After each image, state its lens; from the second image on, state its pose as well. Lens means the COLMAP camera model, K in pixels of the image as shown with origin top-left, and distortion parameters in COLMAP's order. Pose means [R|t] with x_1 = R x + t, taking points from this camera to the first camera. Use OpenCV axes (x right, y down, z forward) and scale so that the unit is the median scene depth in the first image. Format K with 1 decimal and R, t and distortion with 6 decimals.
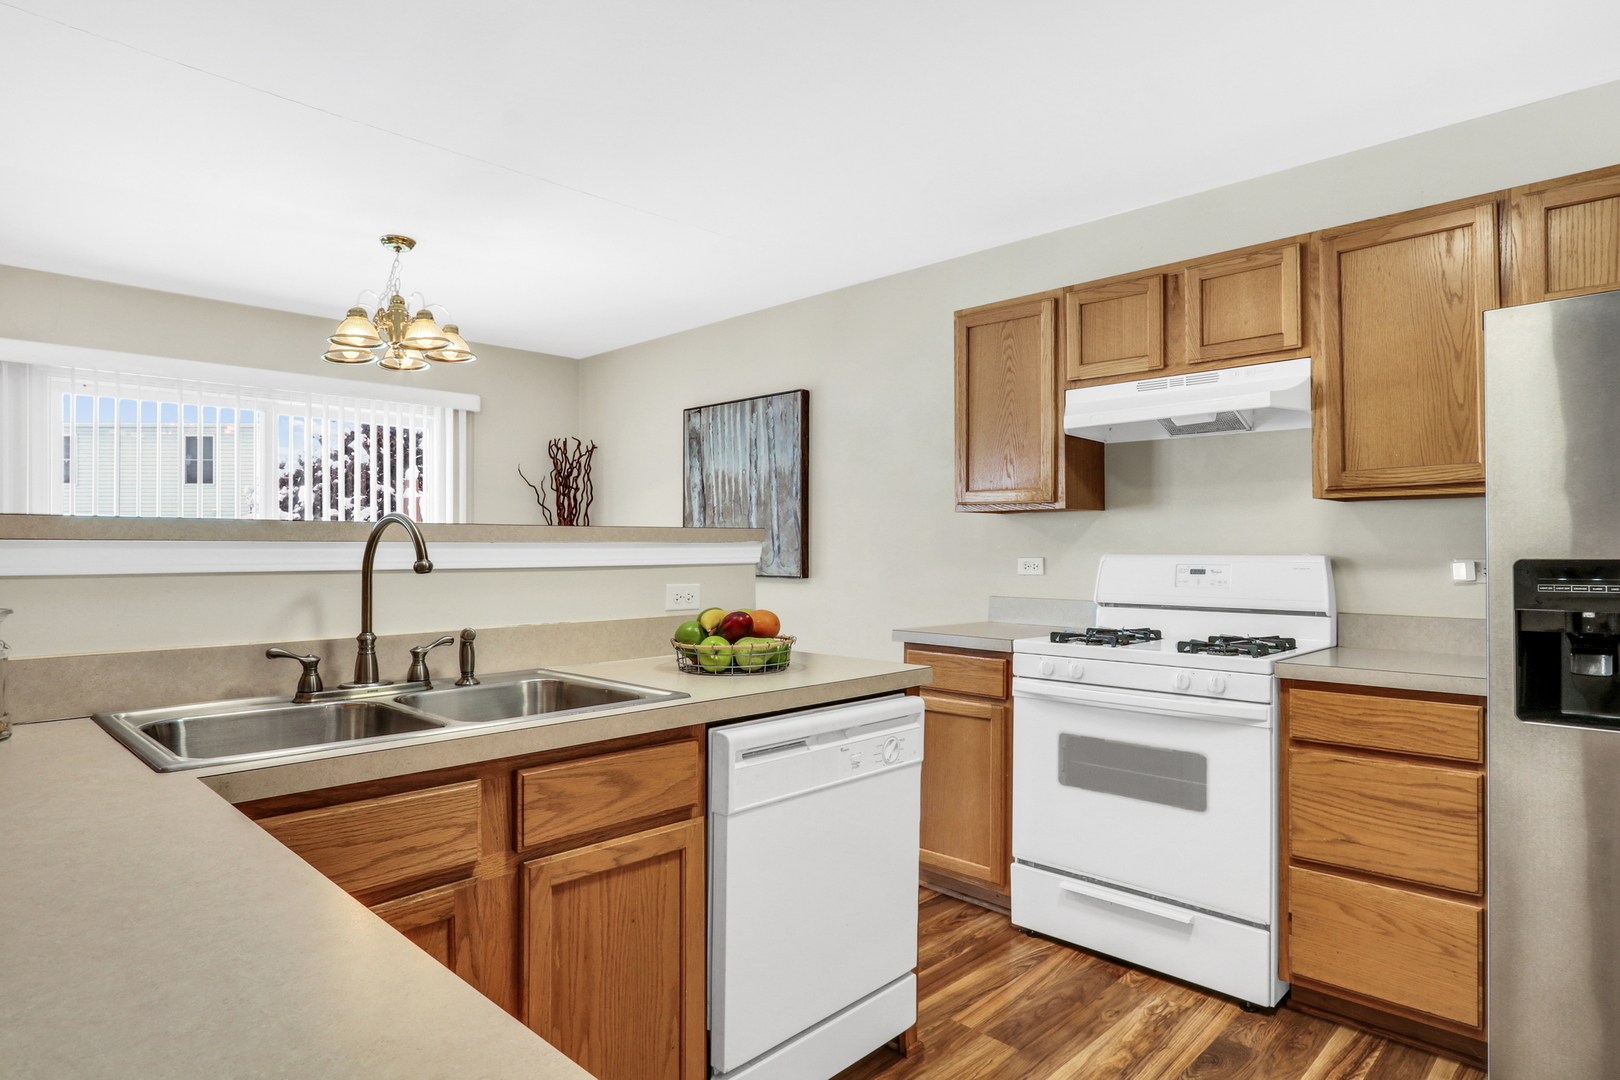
lens RADIAL K [[901.6, 0, 810.0], [0, 901.6, 540.0], [0, 0, 1]] dist [-0.013979, 0.000874]
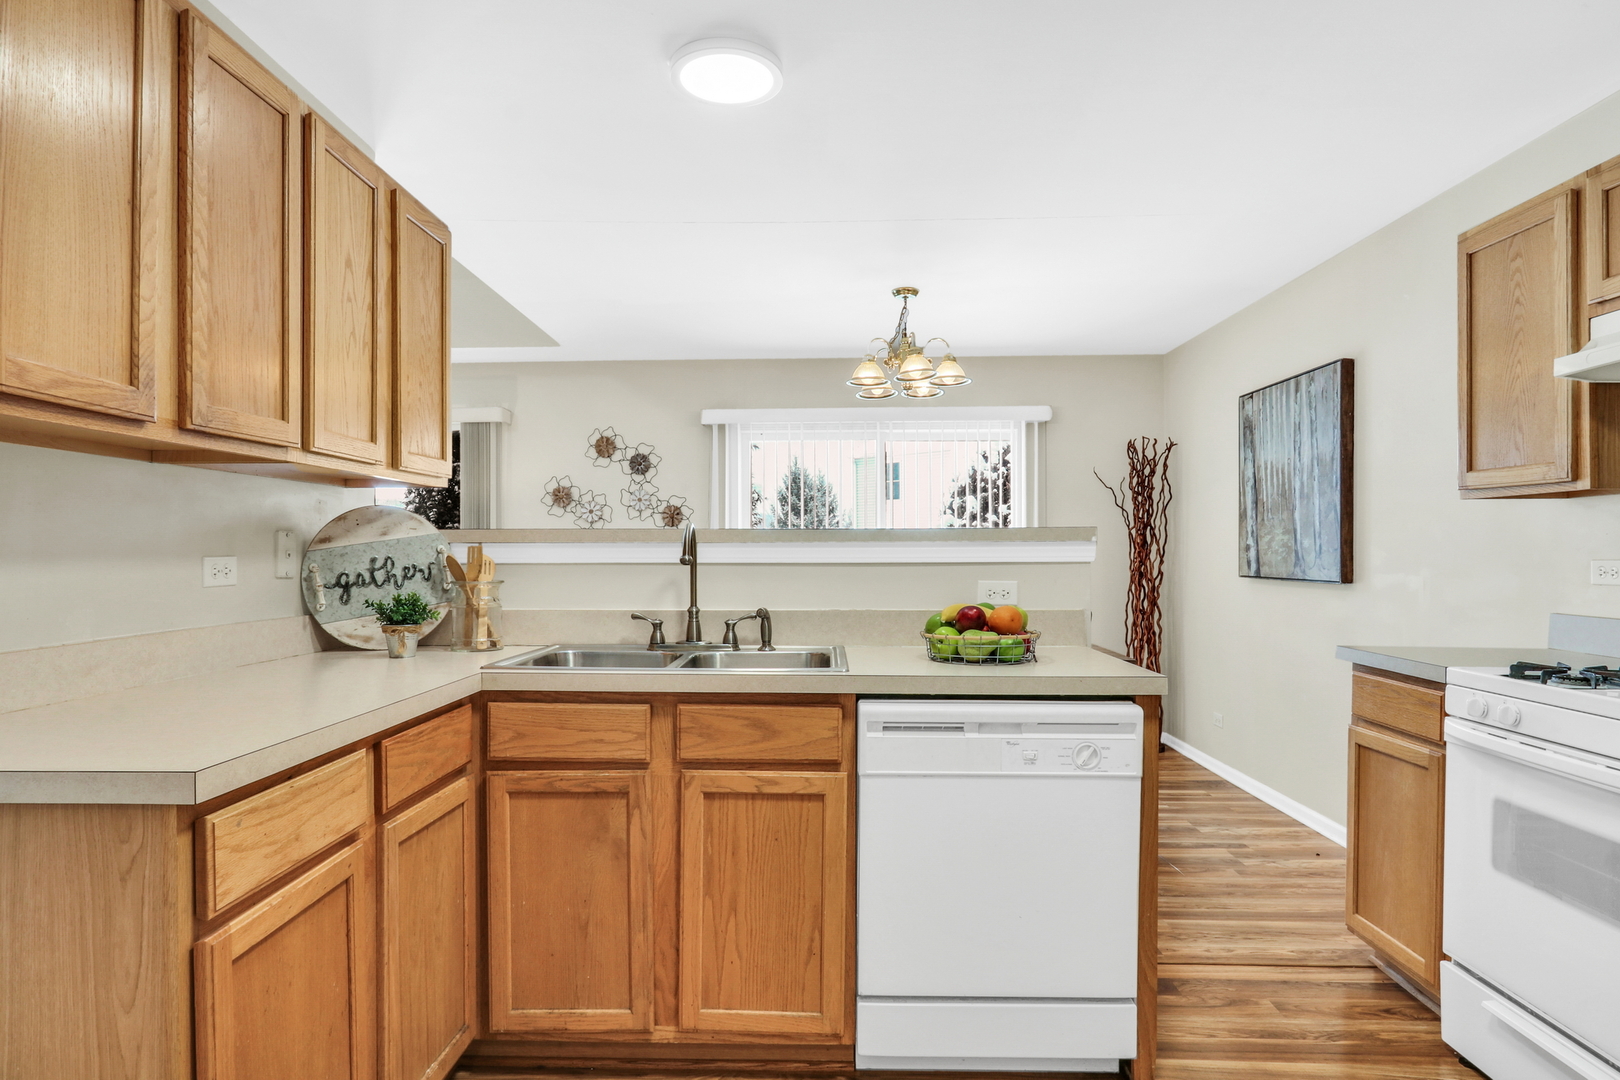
lens RADIAL K [[923.7, 0, 806.8], [0, 923.7, 551.5], [0, 0, 1]] dist [-0.007050, 0.001399]
pose [[0.680813, -0.000658, -0.732457, 0.390772], [0.007657, 0.999951, 0.006219, 0.004298], [0.732418, -0.009843, 0.680785, 0.072362]]
